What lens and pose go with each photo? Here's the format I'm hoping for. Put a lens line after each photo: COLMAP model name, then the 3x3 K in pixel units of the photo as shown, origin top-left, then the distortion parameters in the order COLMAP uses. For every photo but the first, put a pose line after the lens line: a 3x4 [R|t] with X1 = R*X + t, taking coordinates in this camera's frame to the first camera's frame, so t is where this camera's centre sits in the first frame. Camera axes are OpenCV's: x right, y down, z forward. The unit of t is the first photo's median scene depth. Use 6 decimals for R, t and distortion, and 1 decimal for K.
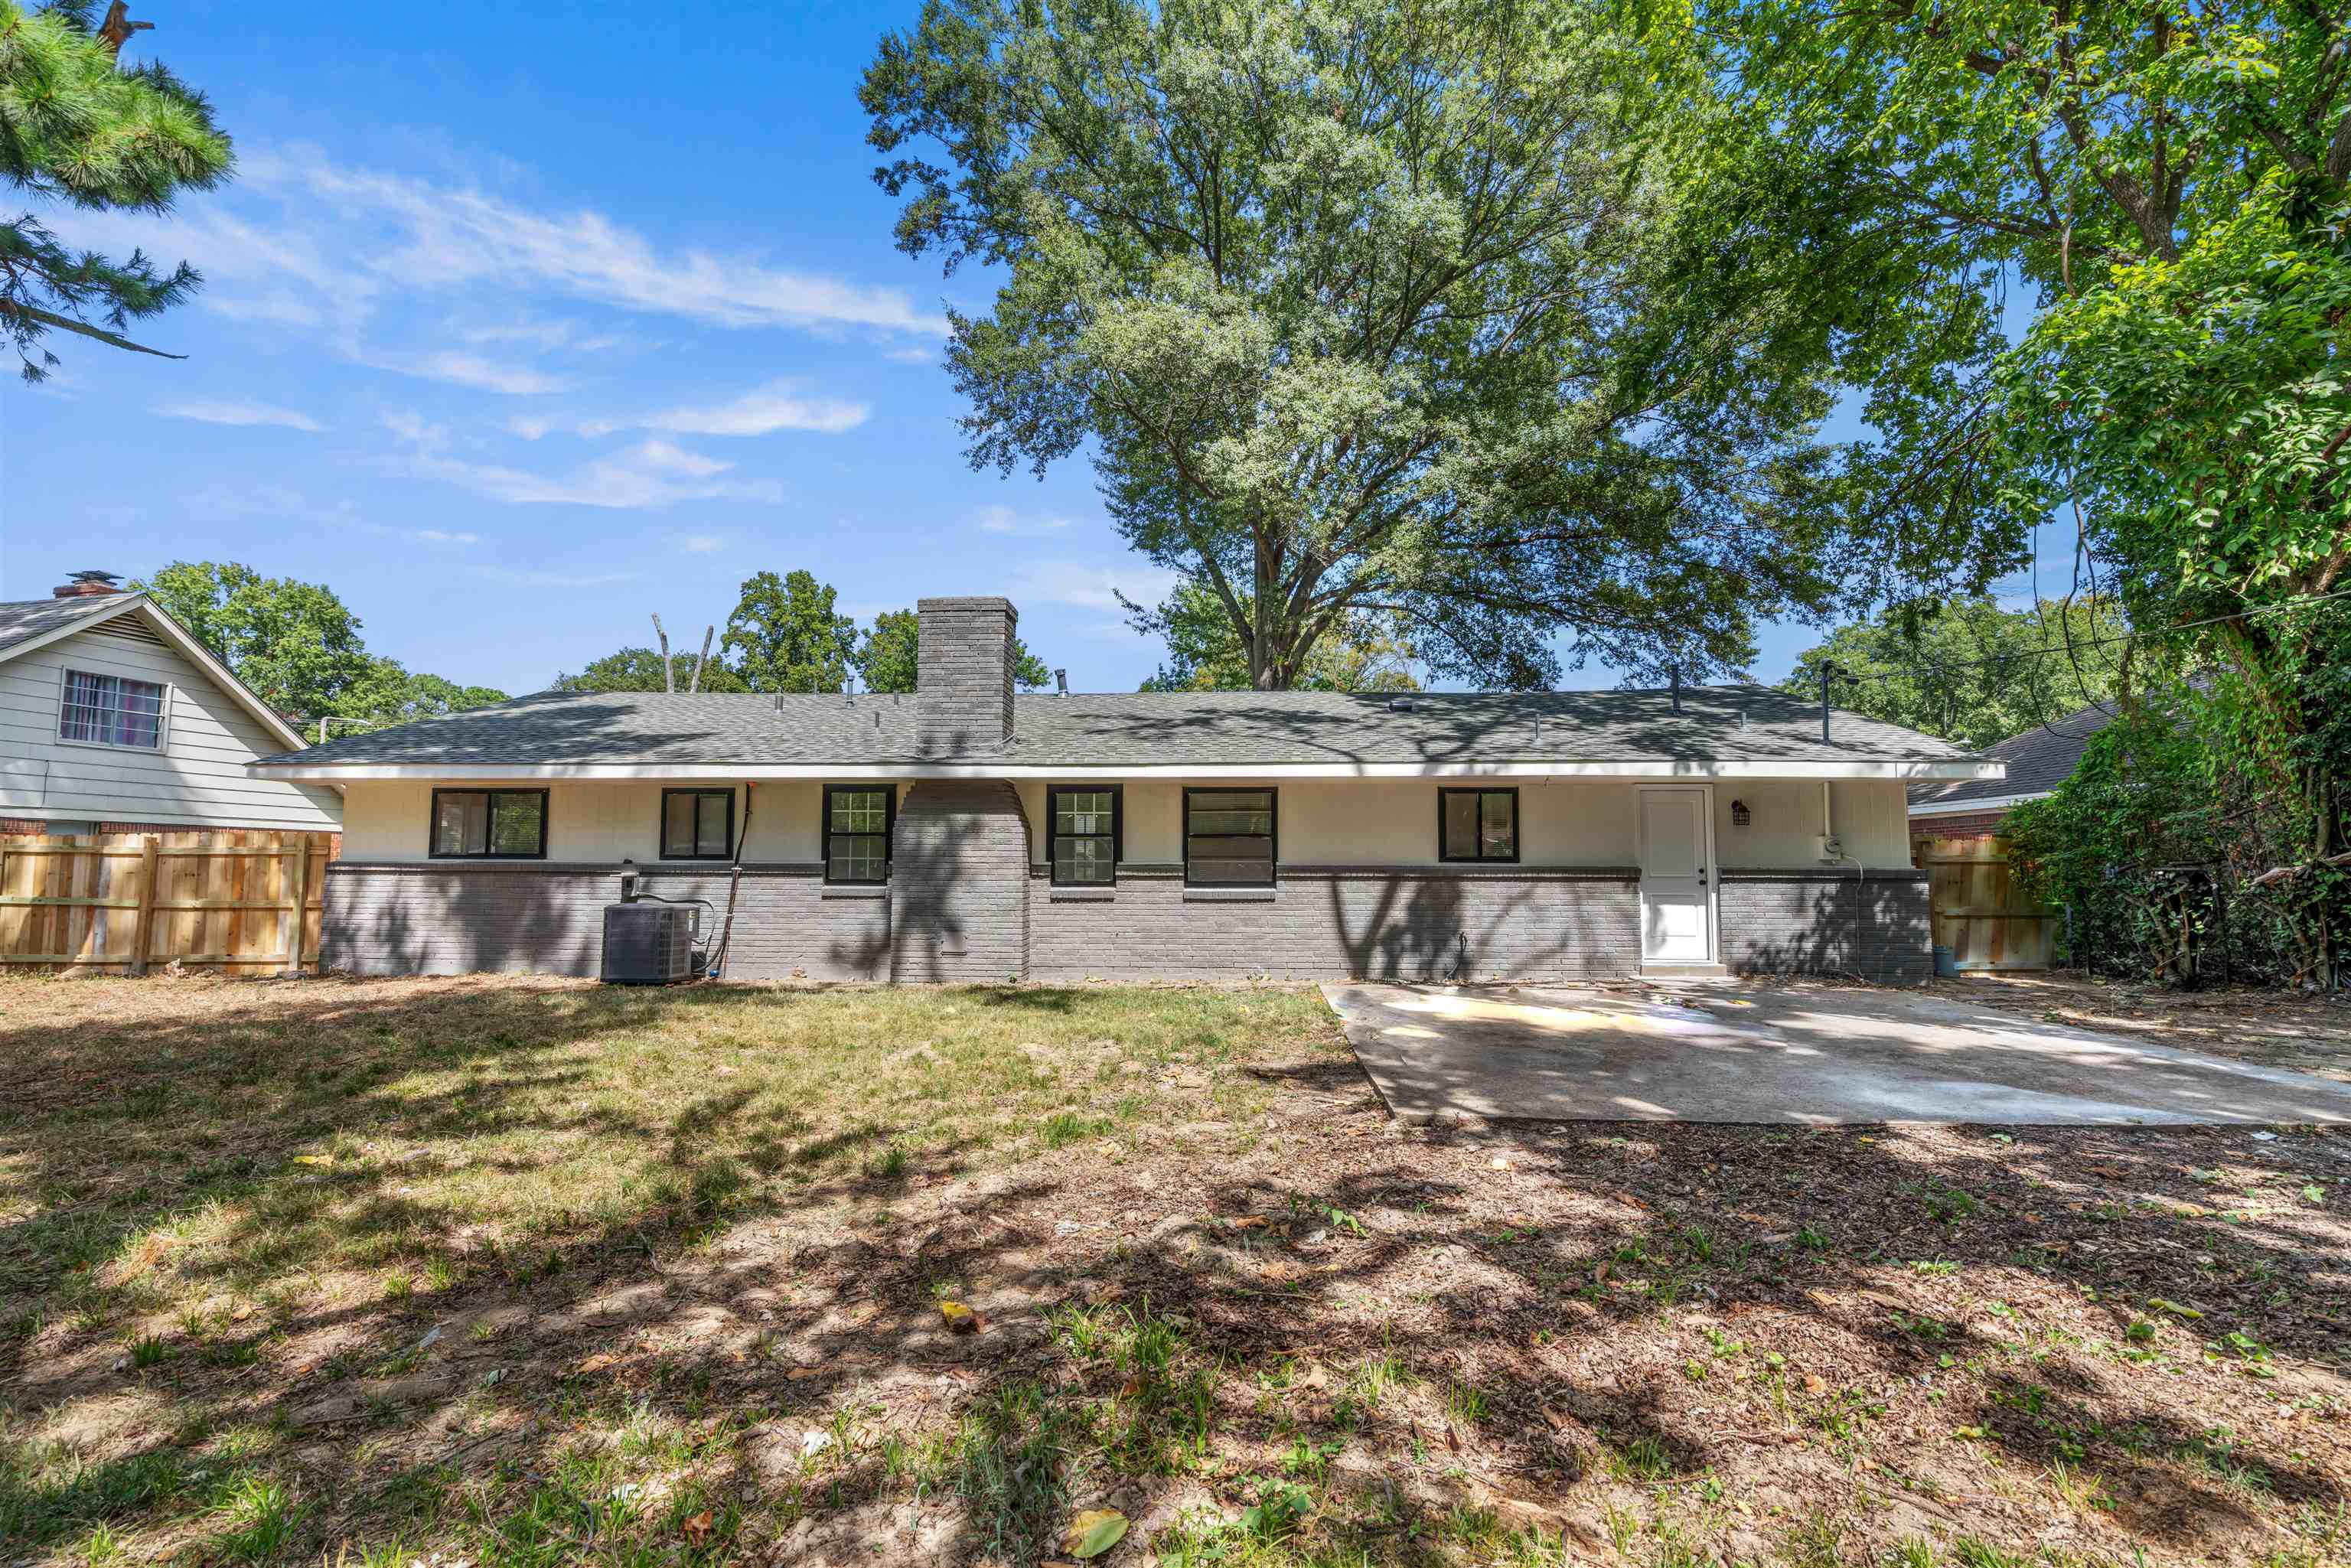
lens RADIAL K [[1082.2, 0, 1175.5], [0, 1082.2, 784.0], [0, 0, 1]] dist [0.000774, 0.000133]
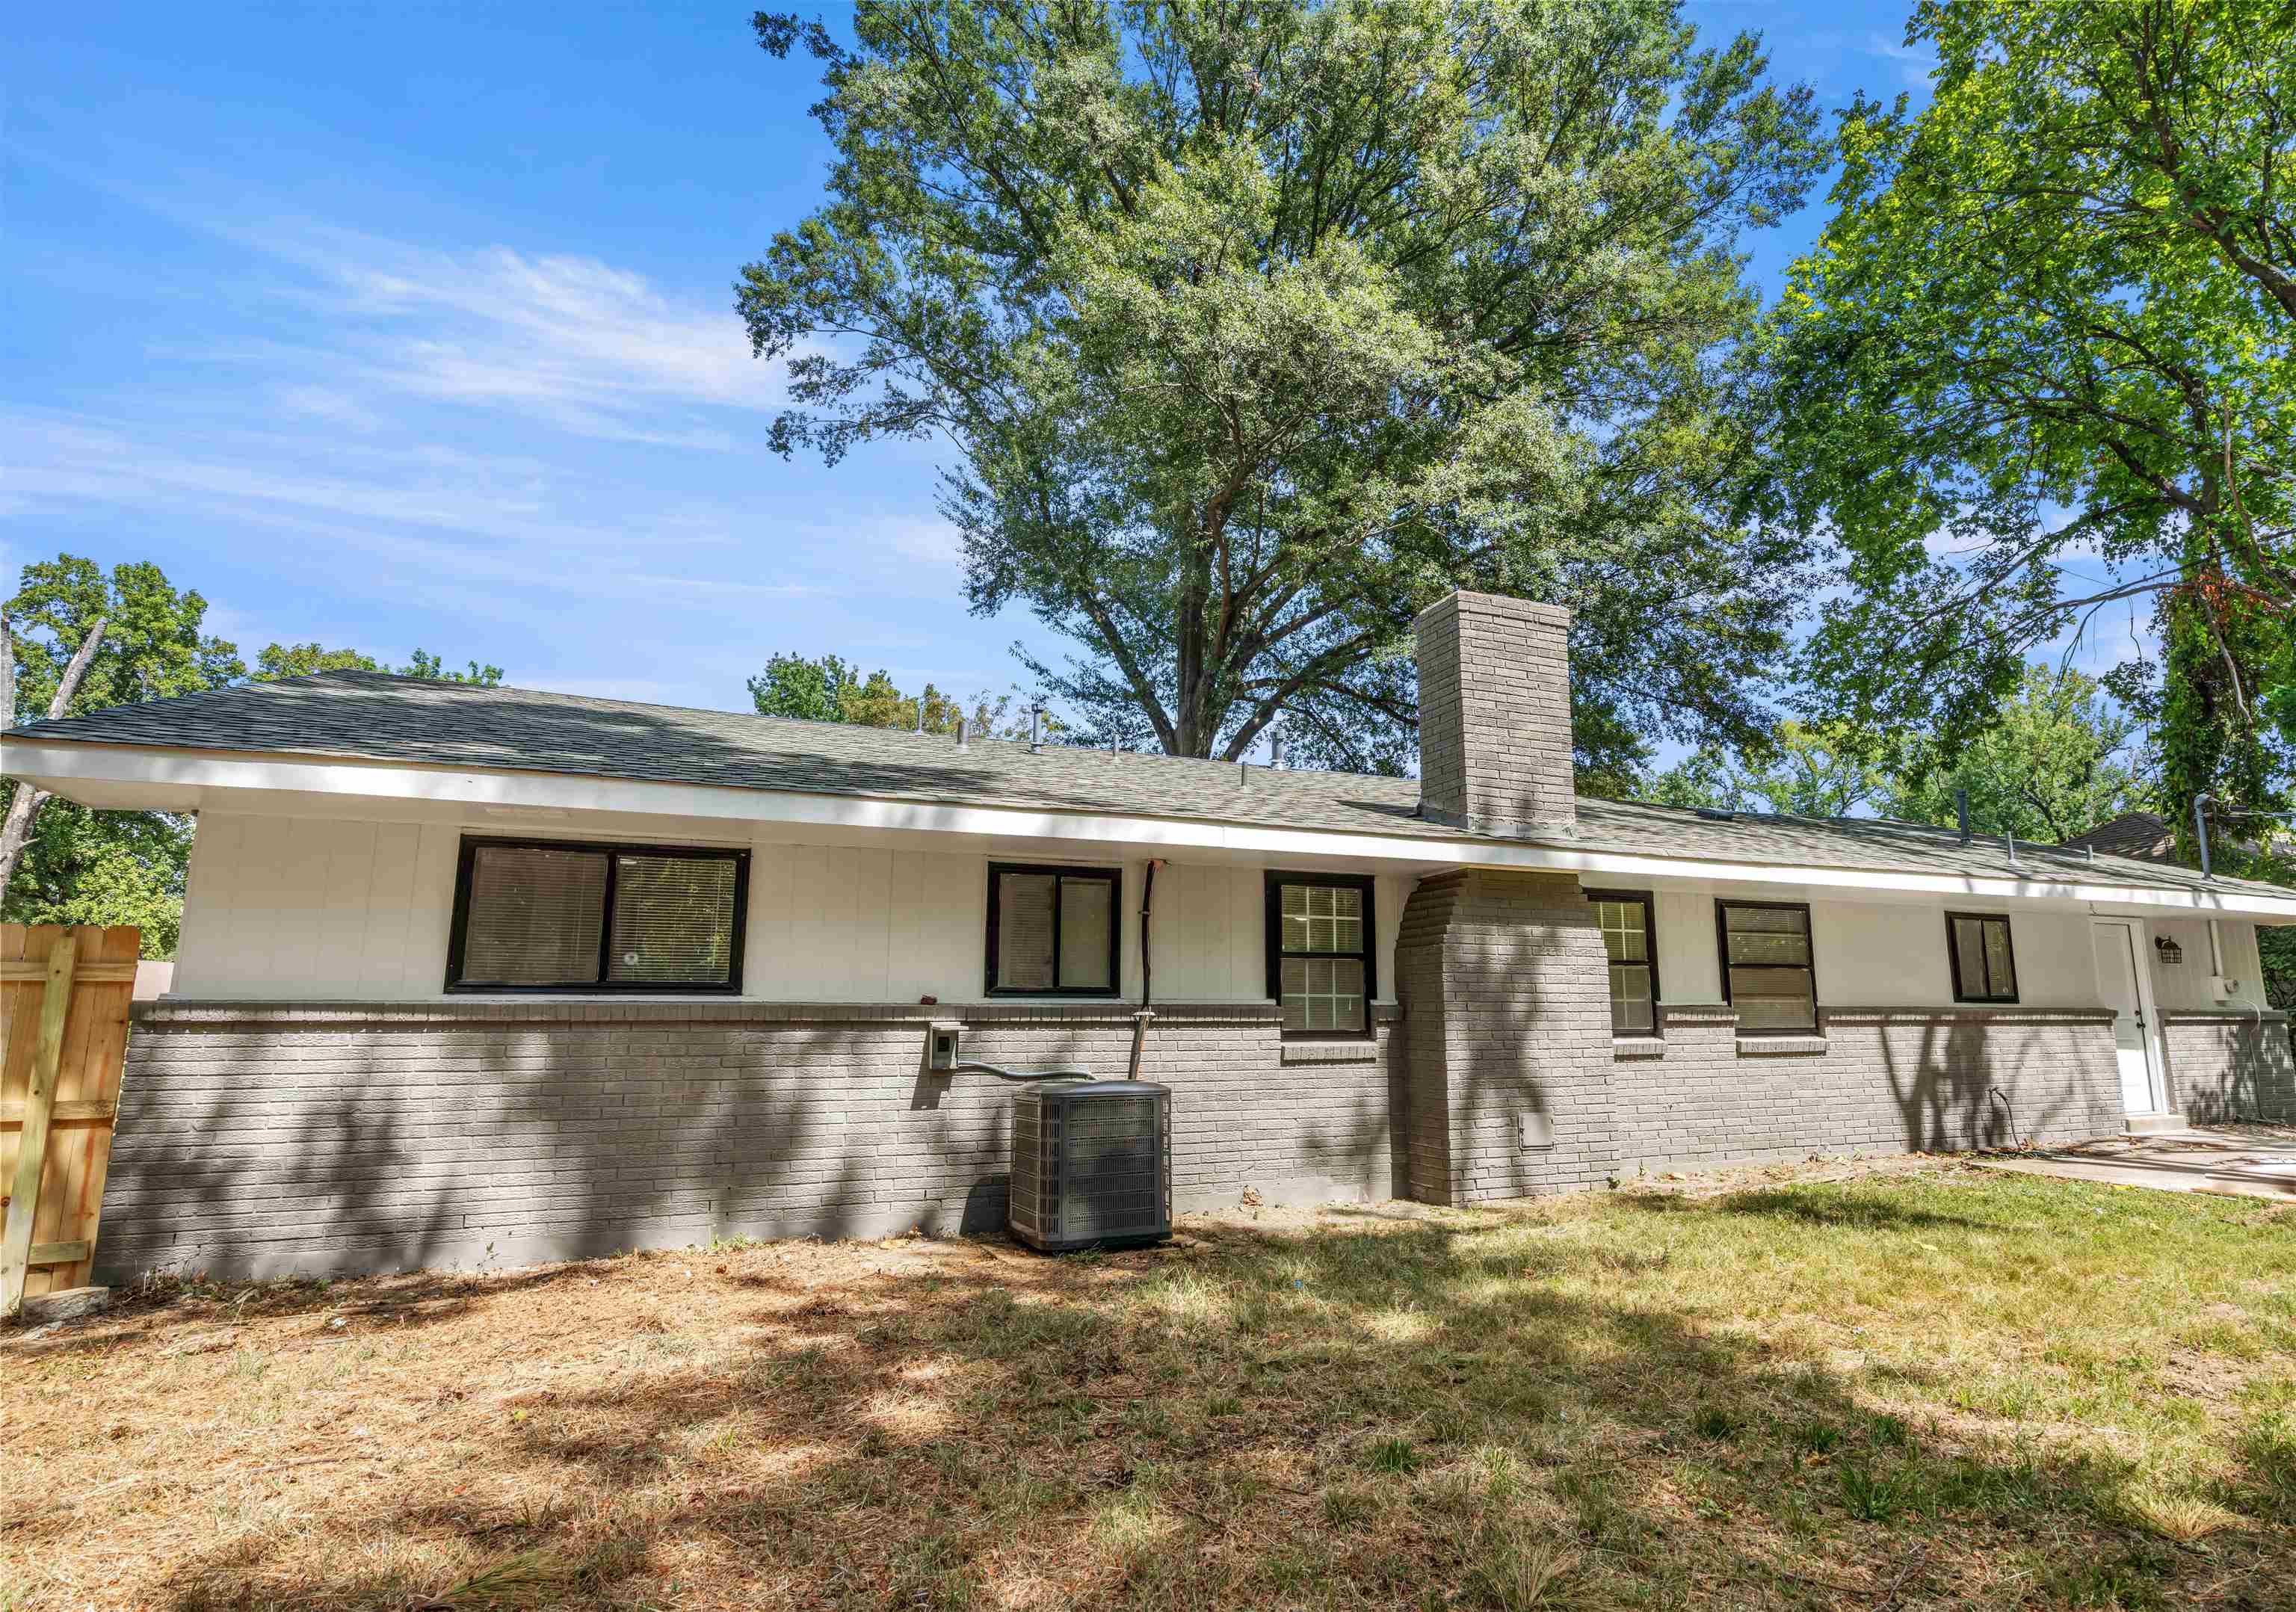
lens RADIAL K [[1189.0, 0, 1148.0], [0, 1189.0, 806.0], [0, 0, 1]] dist [-0.003541, -0.000099]
pose [[0.885271, 0.076667, 0.458714, -0.685799], [-0.033020, 0.994191, -0.102438, 0.034235], [-0.463903, 0.075539, 0.882660, 0.443734]]
